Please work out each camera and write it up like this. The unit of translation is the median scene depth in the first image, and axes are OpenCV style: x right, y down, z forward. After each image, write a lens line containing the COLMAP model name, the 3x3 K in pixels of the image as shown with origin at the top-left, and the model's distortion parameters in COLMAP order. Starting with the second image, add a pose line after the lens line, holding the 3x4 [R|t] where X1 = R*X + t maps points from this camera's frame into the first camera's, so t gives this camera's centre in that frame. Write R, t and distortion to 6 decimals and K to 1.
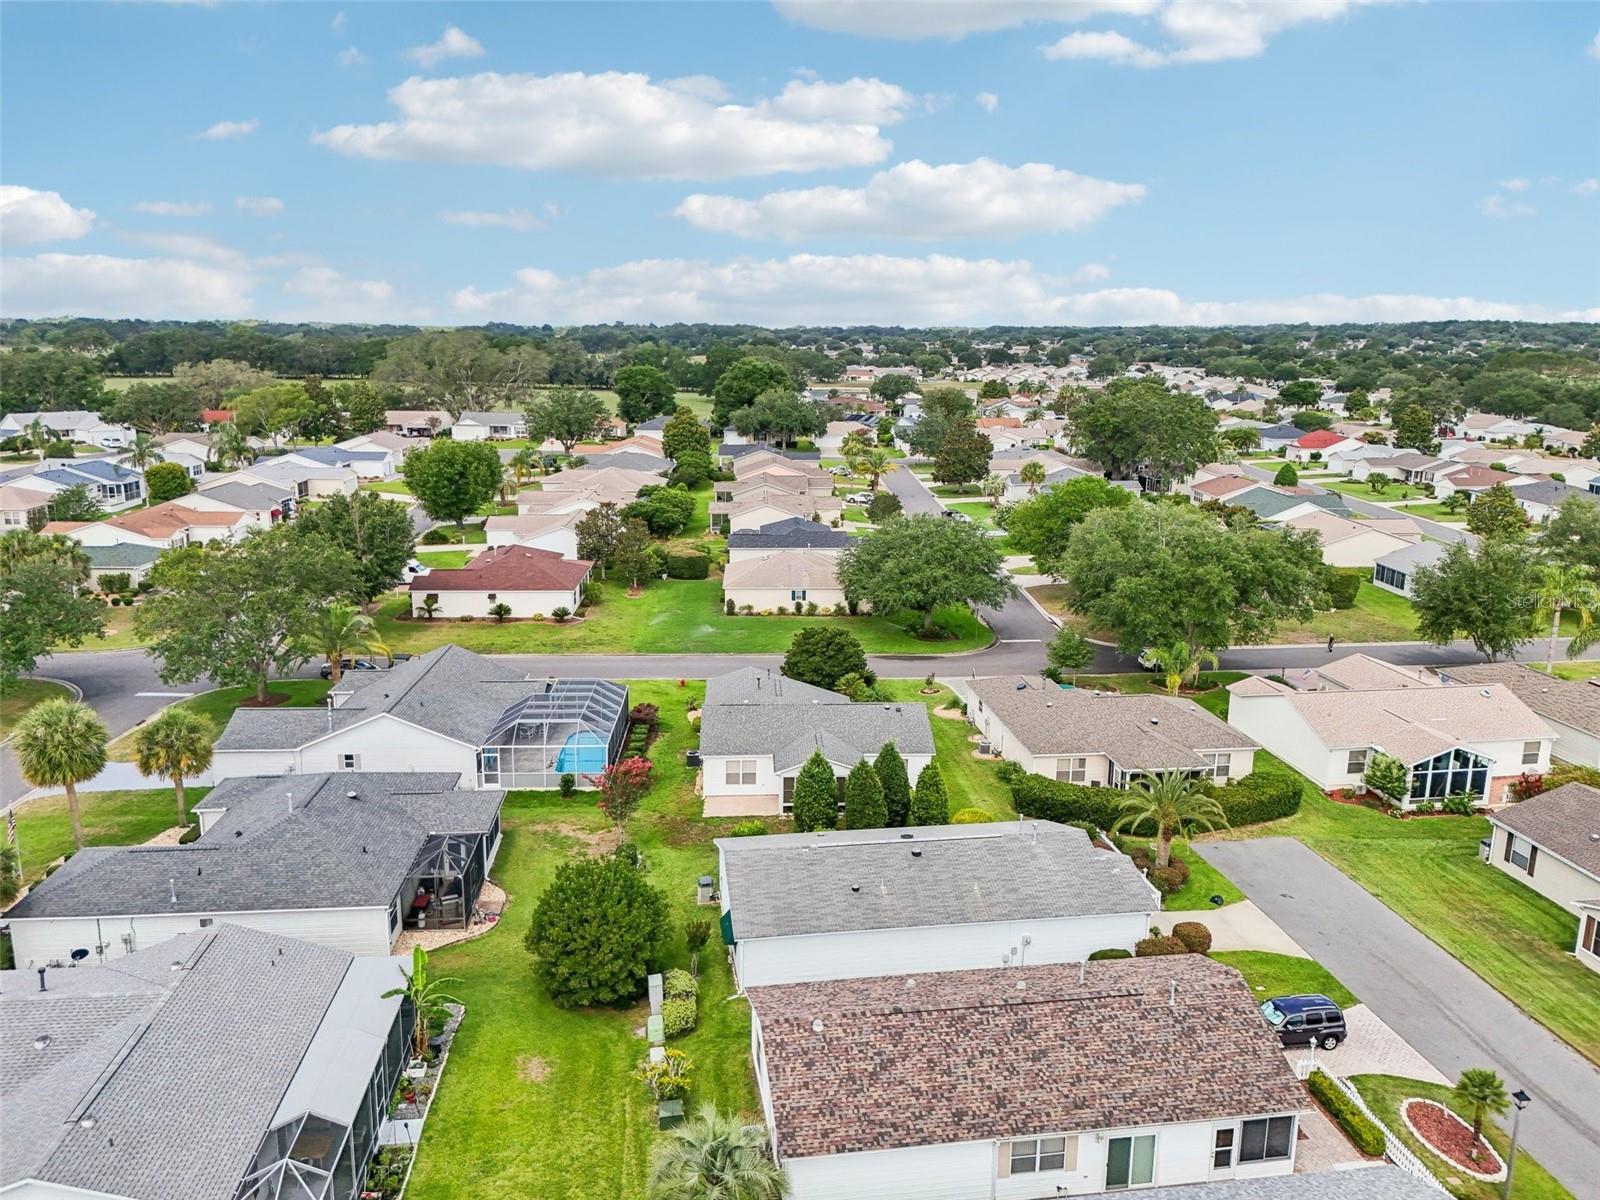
lens RADIAL K [[1178.6, 0, 803.7], [0, 1178.6, 602.1], [0, 0, 1]] dist [0.044236, -0.025397]
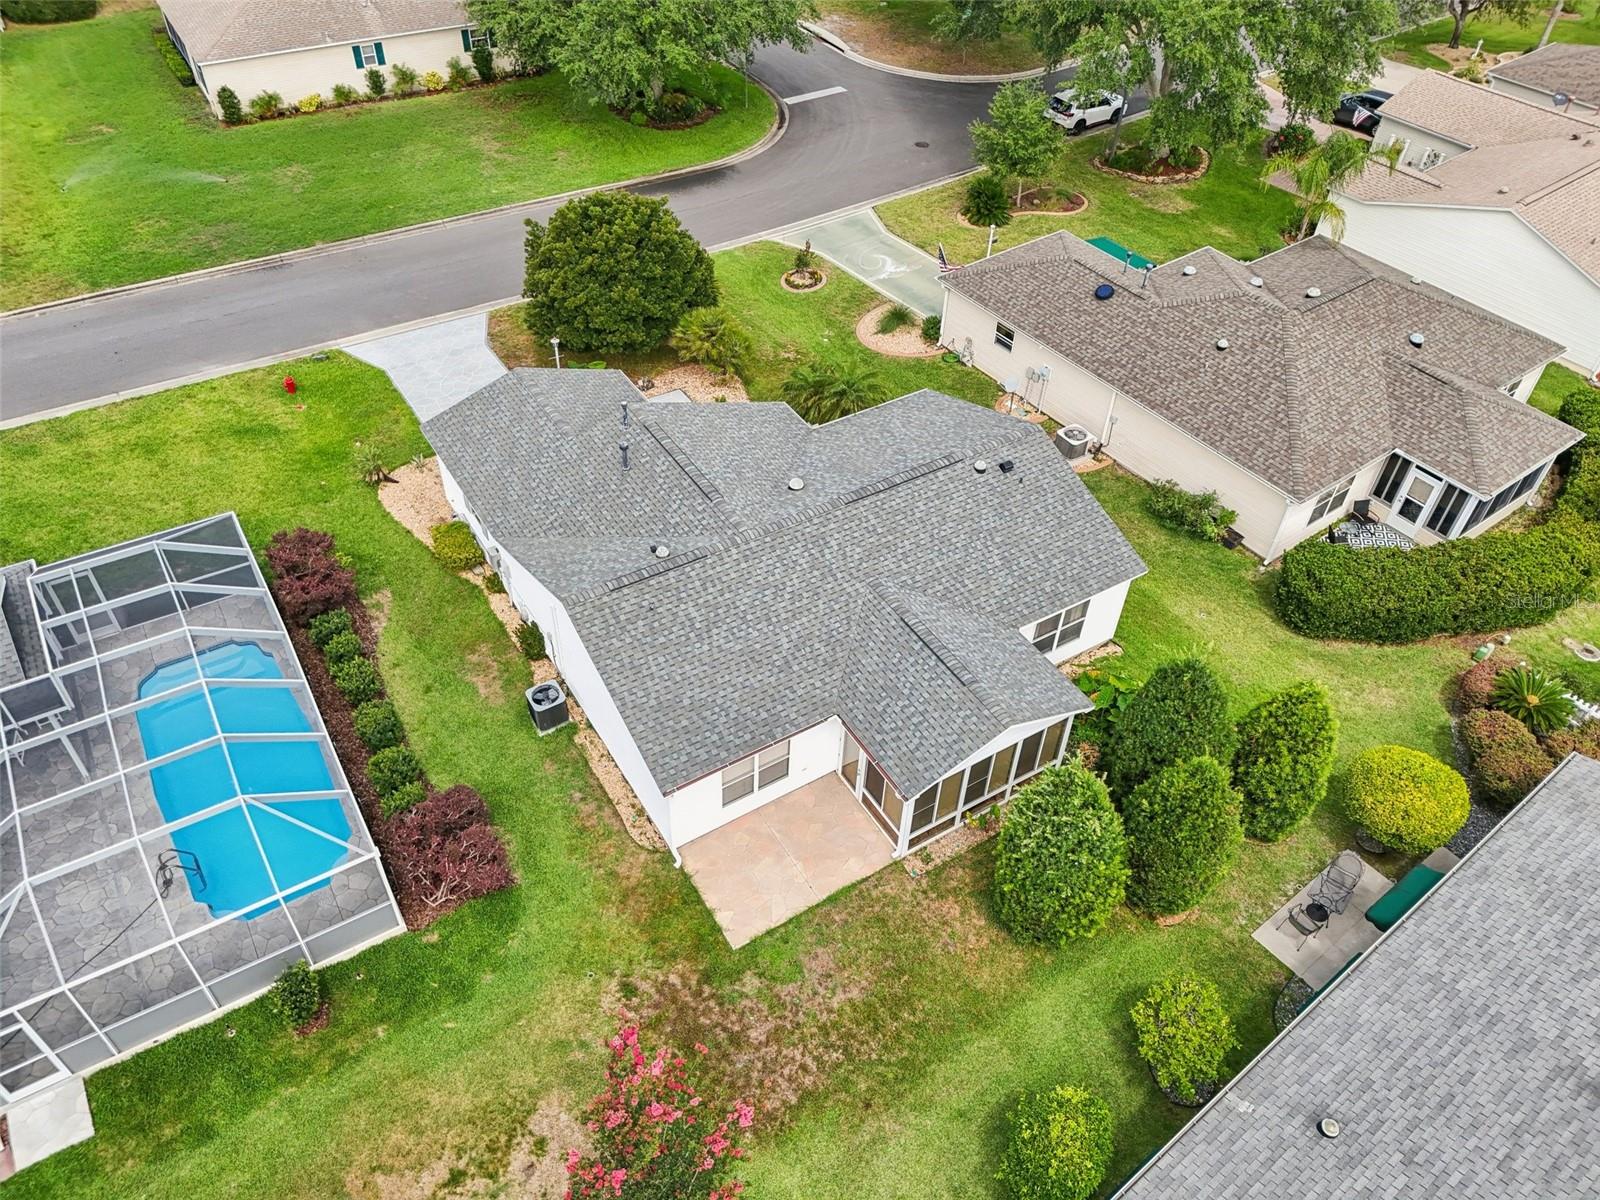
lens RADIAL K [[1178.6, 0, 800.5], [0, 1178.6, 604.8], [0, 0, 1]] dist [0.044236, -0.025397]
pose [[0.873694, -0.322849, 0.363906, -0.111777], [0.084731, 0.837601, 0.539671, -0.073366], [-0.479041, -0.440673, 0.759162, 0.498759]]
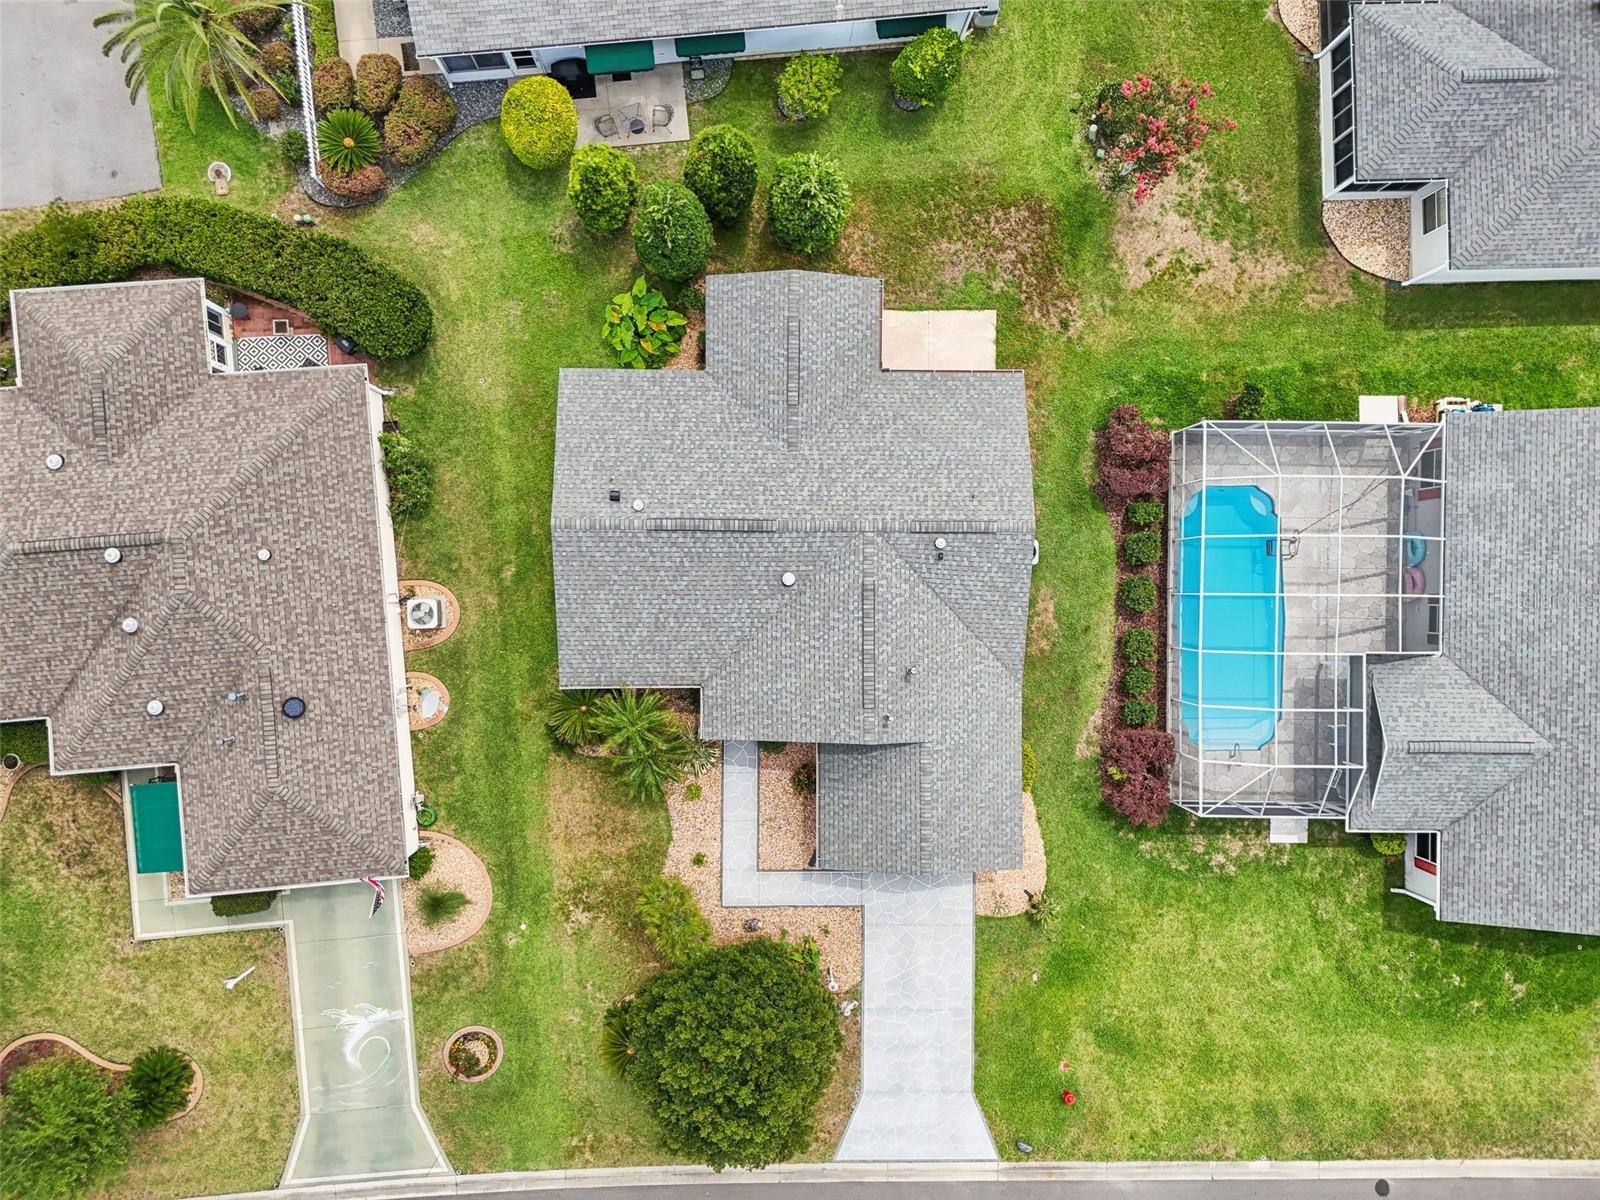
lens RADIAL K [[1178.6, 0, 800.1], [0, 1178.6, 589.1], [0, 0, 1]] dist [0.044236, -0.025397]
pose [[-0.997079, -0.052508, -0.055461, 0.022251], [-0.042177, -0.226836, 0.973019, -0.267409], [-0.063672, 0.972516, 0.223959, 0.668265]]
